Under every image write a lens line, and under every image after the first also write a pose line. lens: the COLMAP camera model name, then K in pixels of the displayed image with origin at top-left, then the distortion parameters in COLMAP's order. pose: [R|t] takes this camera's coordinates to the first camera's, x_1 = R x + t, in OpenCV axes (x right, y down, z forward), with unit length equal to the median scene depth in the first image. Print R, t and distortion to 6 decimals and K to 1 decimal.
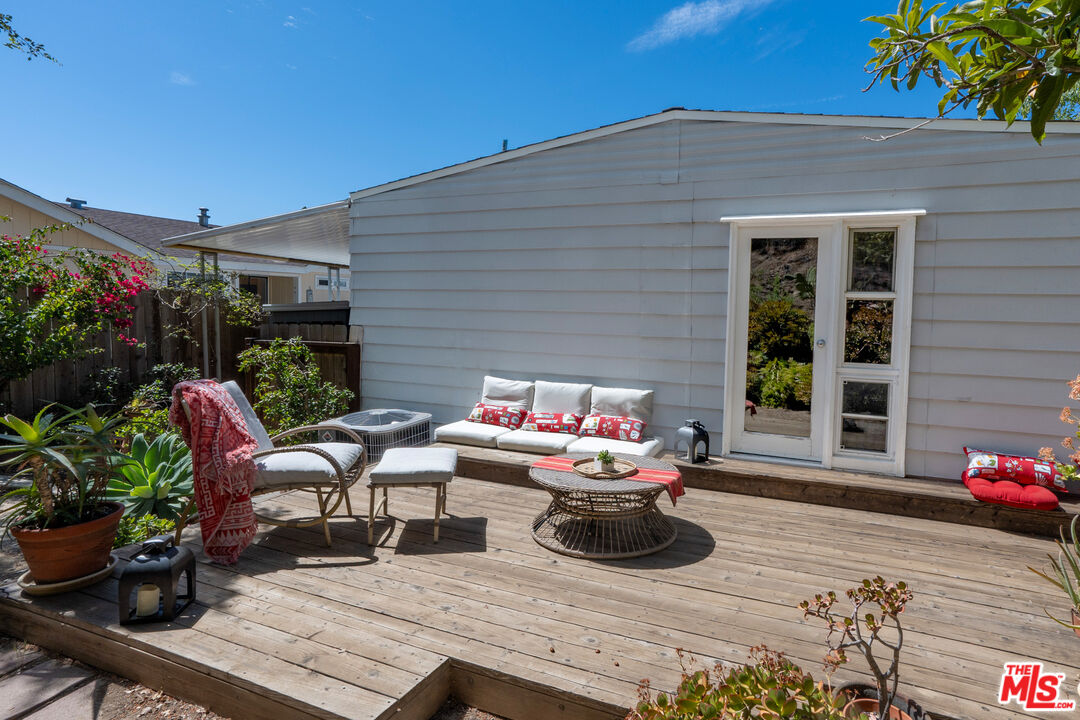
lens RADIAL K [[774.3, 0, 432.1], [0, 774.3, 334.6], [0, 0, 1]] dist [-0.058023, 0.075641]
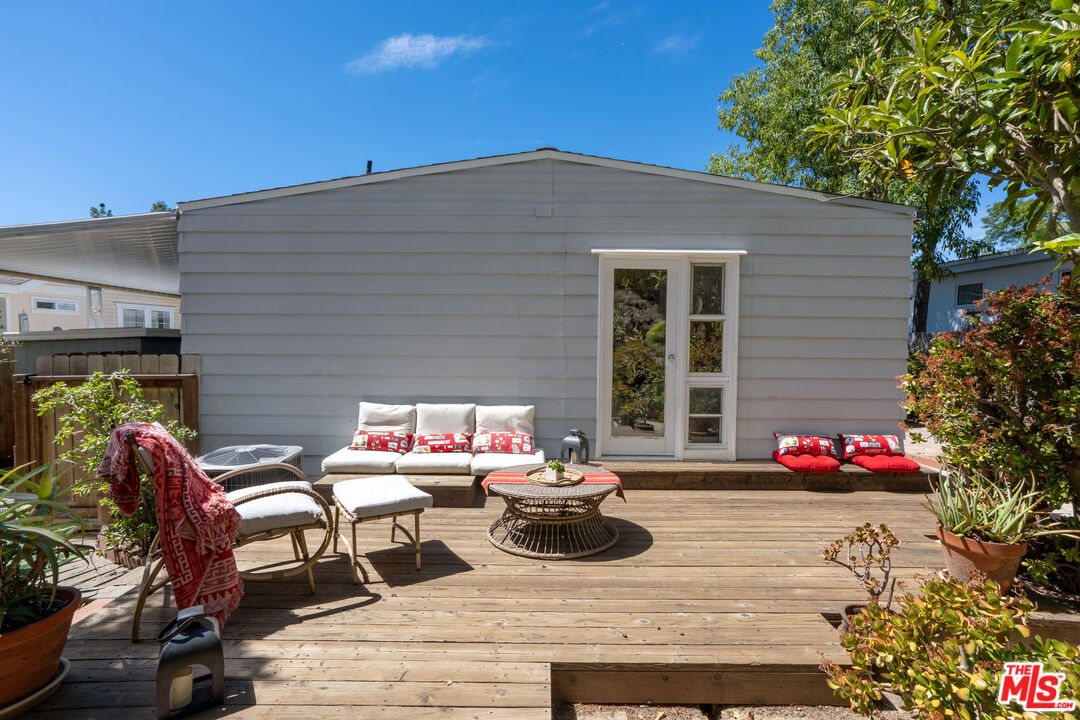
lens RADIAL K [[783.2, 0, 540.0], [0, 783.2, 360.0], [0, 0, 1]] dist [-0.005838, 0.001859]
pose [[0.858123, -0.031374, 0.512484, -0.304558], [0.030715, 0.999481, 0.009758, -0.003002], [-0.512524, 0.007367, 0.858641, 0.048206]]
